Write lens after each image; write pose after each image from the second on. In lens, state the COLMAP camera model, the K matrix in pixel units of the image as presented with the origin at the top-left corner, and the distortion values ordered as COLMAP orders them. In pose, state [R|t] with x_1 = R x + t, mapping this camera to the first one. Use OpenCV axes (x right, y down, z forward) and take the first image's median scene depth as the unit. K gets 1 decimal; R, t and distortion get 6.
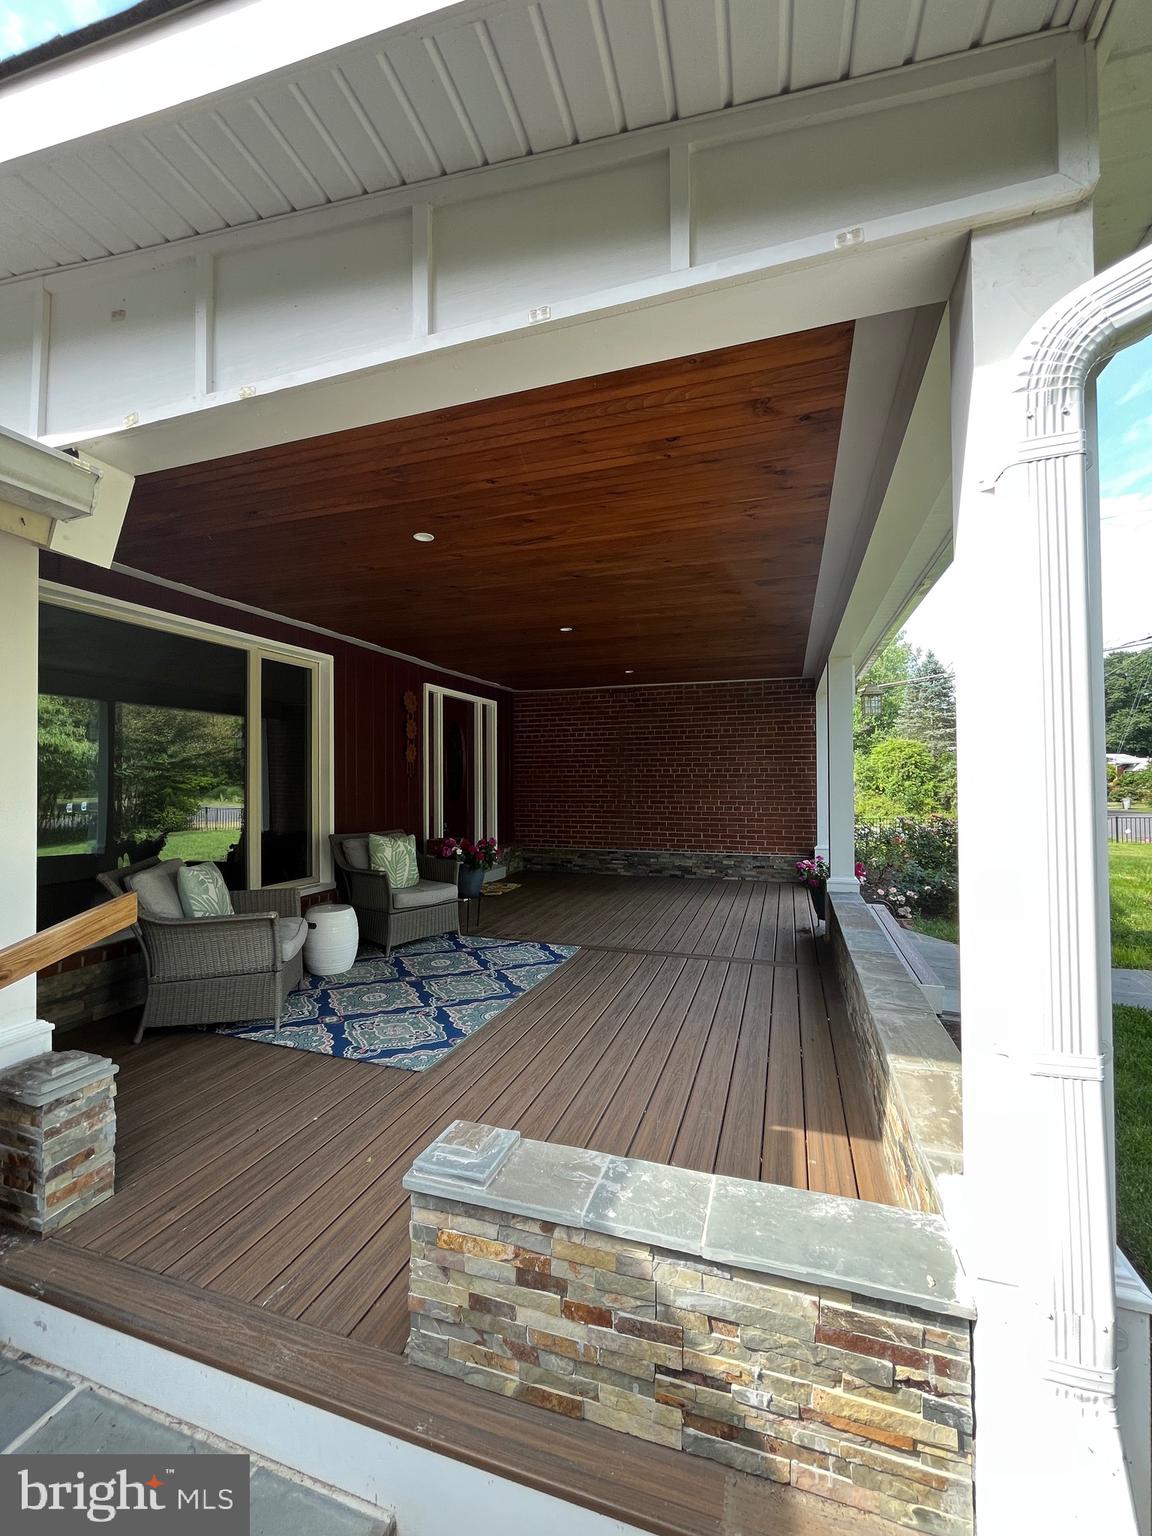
lens RADIAL K [[622.8, 0, 582.8], [0, 622.8, 766.4], [0, 0, 1]] dist [-0.003211, -0.000386]
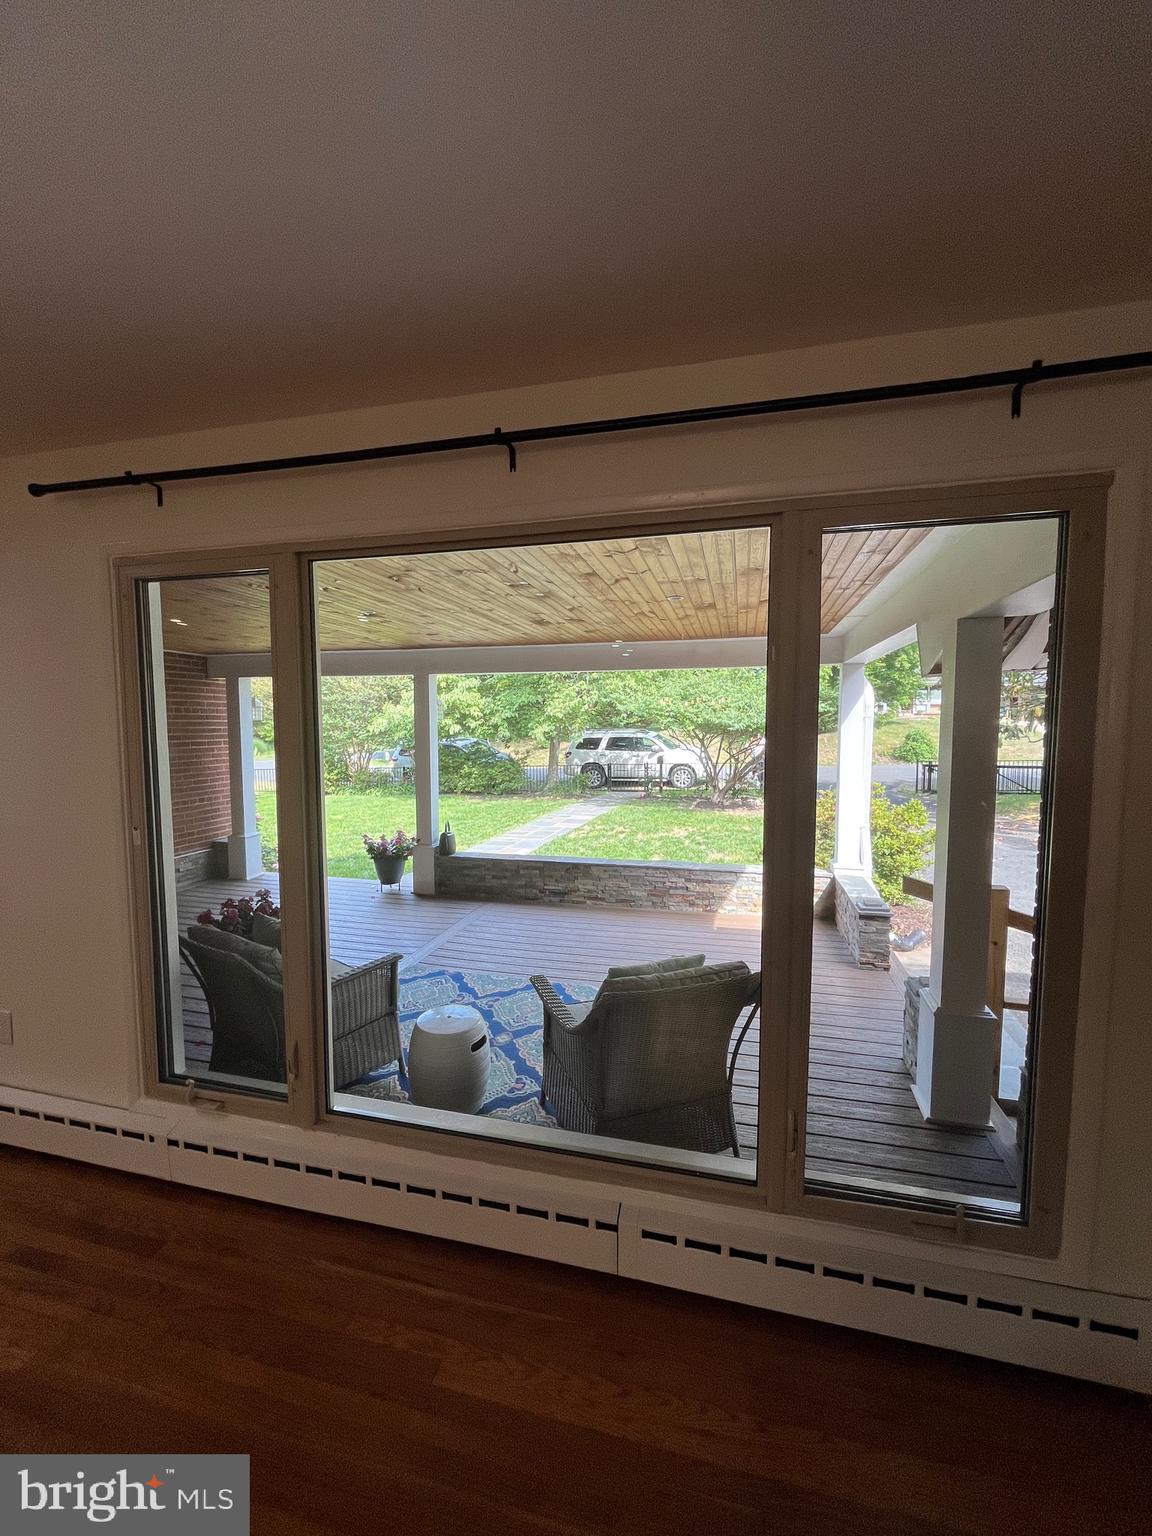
lens RADIAL K [[622.8, 0, 577.4], [0, 622.8, 769.5], [0, 0, 1]] dist [-0.003211, -0.000386]
pose [[-0.067572, -0.068289, 0.995375, -0.974260], [-0.015054, 0.997611, 0.067420, -0.075541], [-0.997601, -0.010429, -0.068439, 0.844712]]
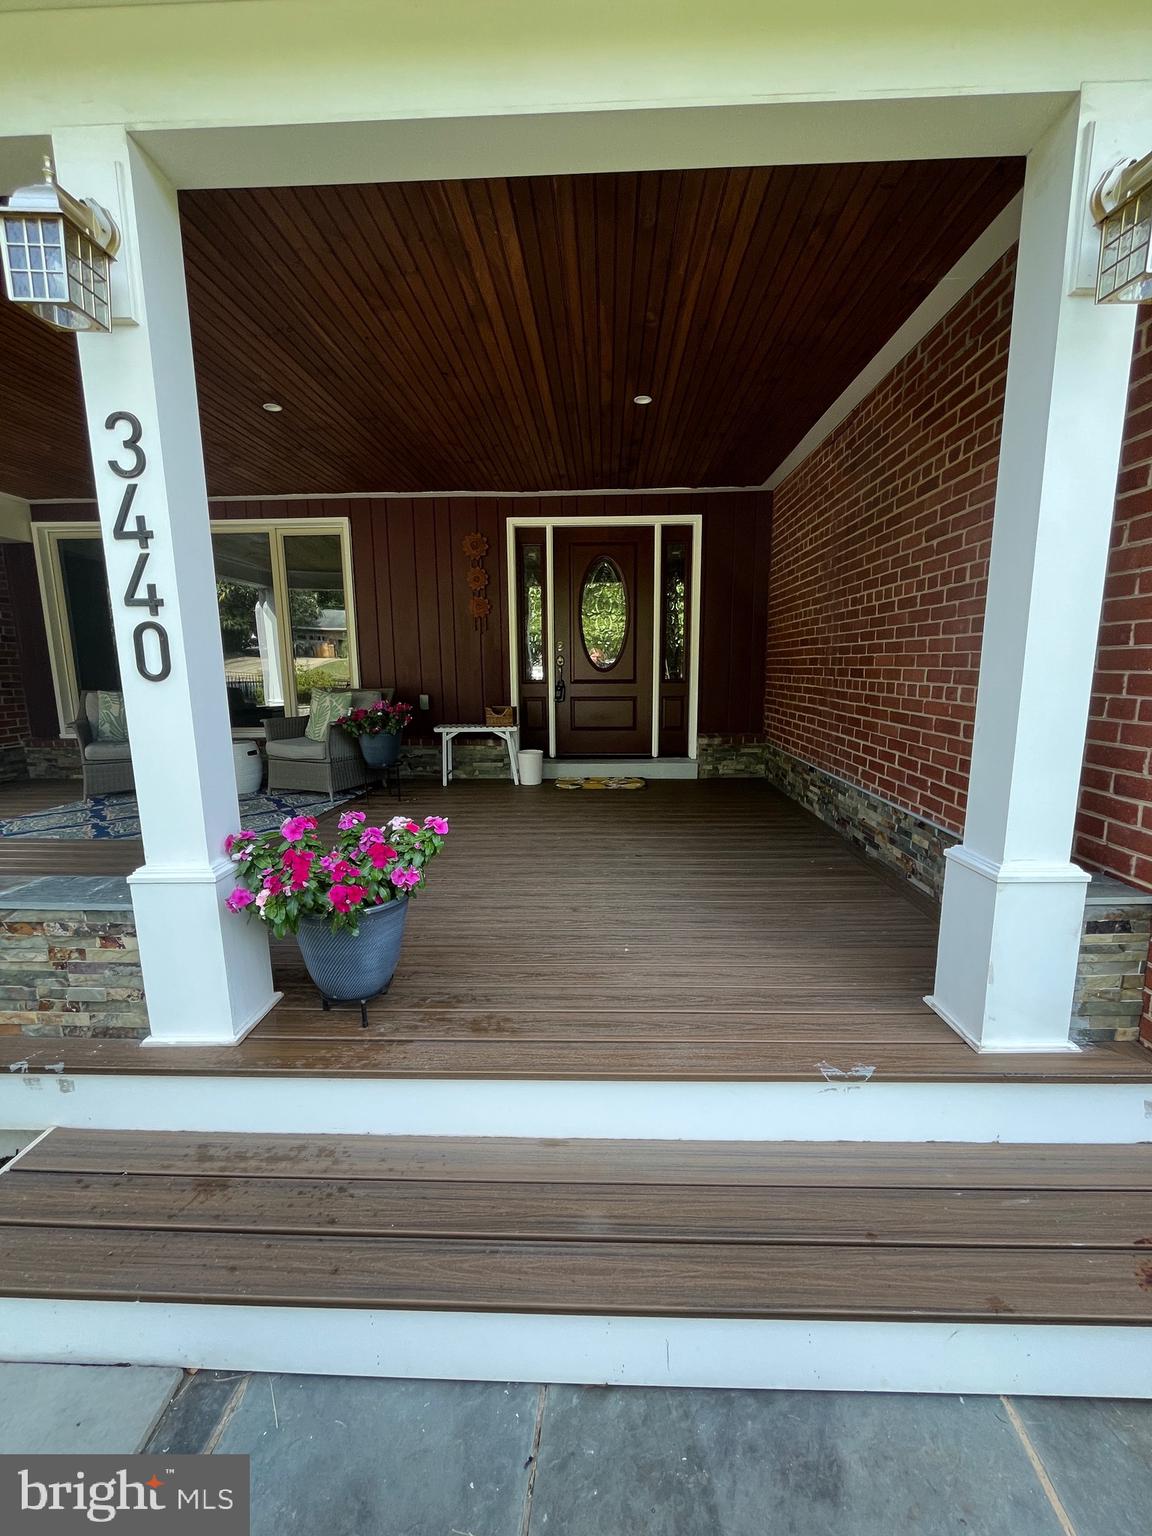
lens RADIAL K [[622.8, 0, 581.6], [0, 622.8, 772.5], [0, 0, 1]] dist [-0.003211, -0.000386]
pose [[0.279951, 0.166768, -0.945418, 0.879012], [0.020265, 0.983550, 0.179495, 0.074325], [0.959800, -0.069409, 0.271967, 1.216325]]
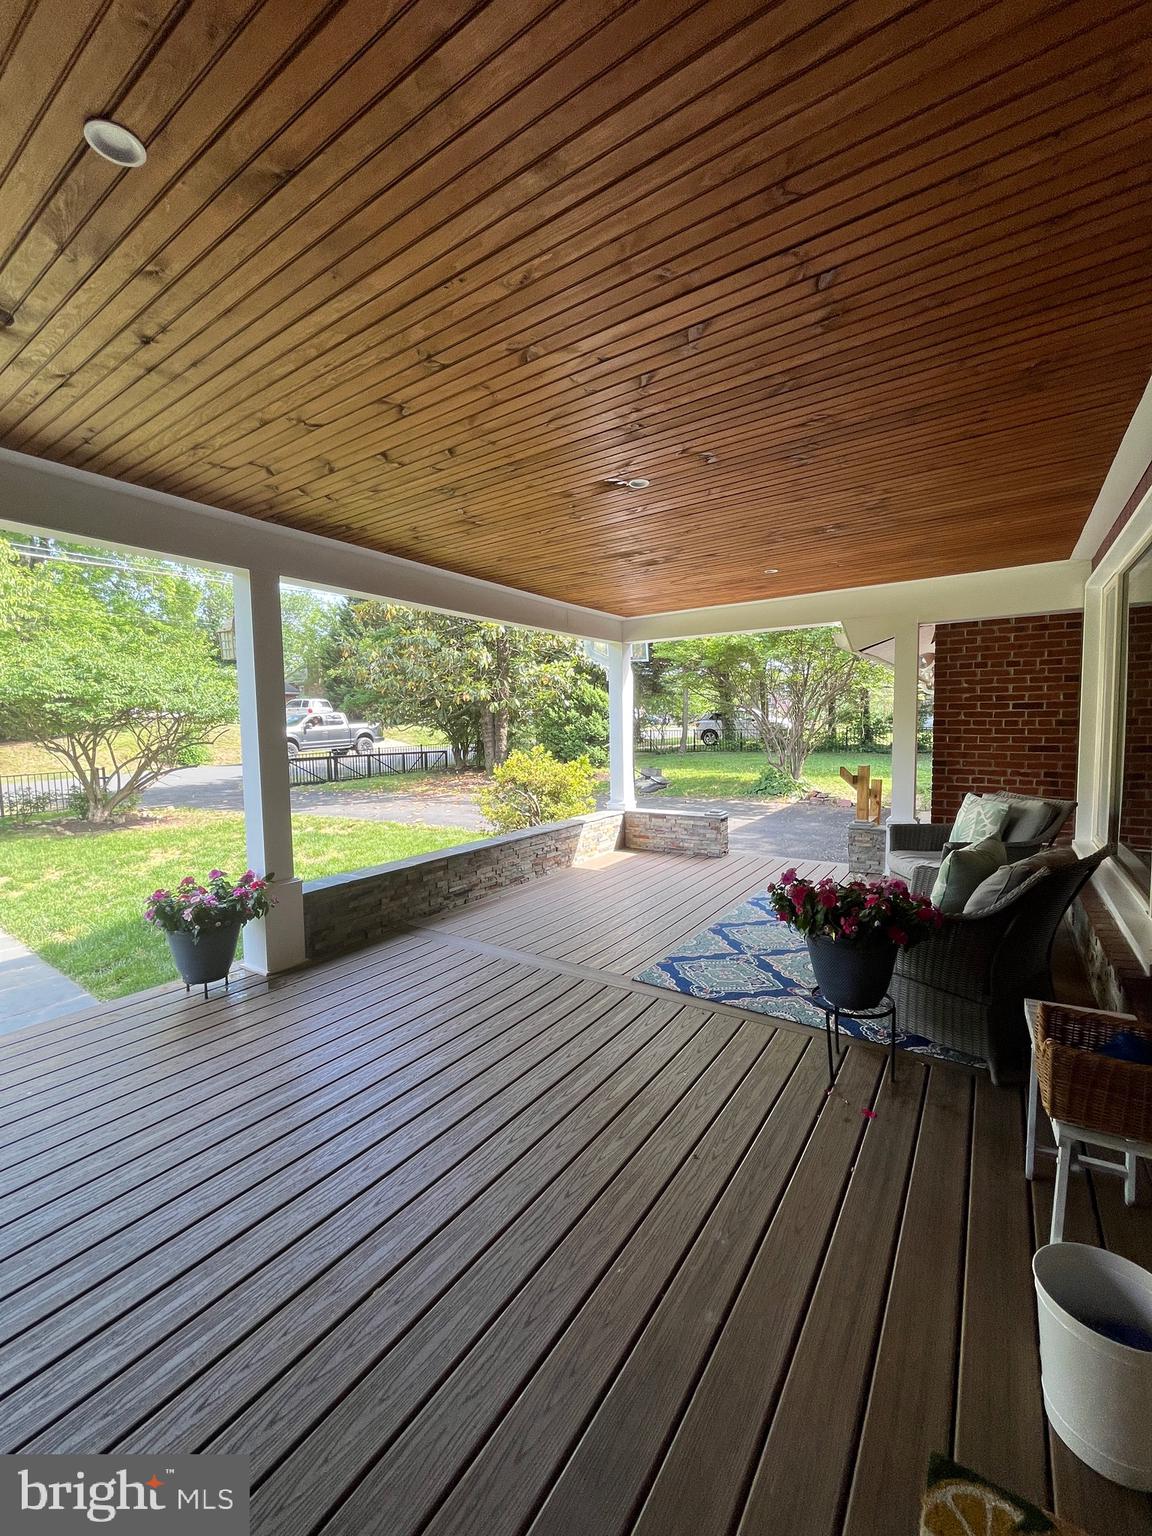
lens RADIAL K [[622.8, 0, 581.6], [0, 622.8, 769.7], [0, 0, 1]] dist [-0.003211, -0.000386]
pose [[-0.963266, 0.004726, 0.268508, -0.143275], [0.019681, 0.998399, 0.053032, 0.018500], [-0.267827, 0.056369, -0.961817, 1.735465]]
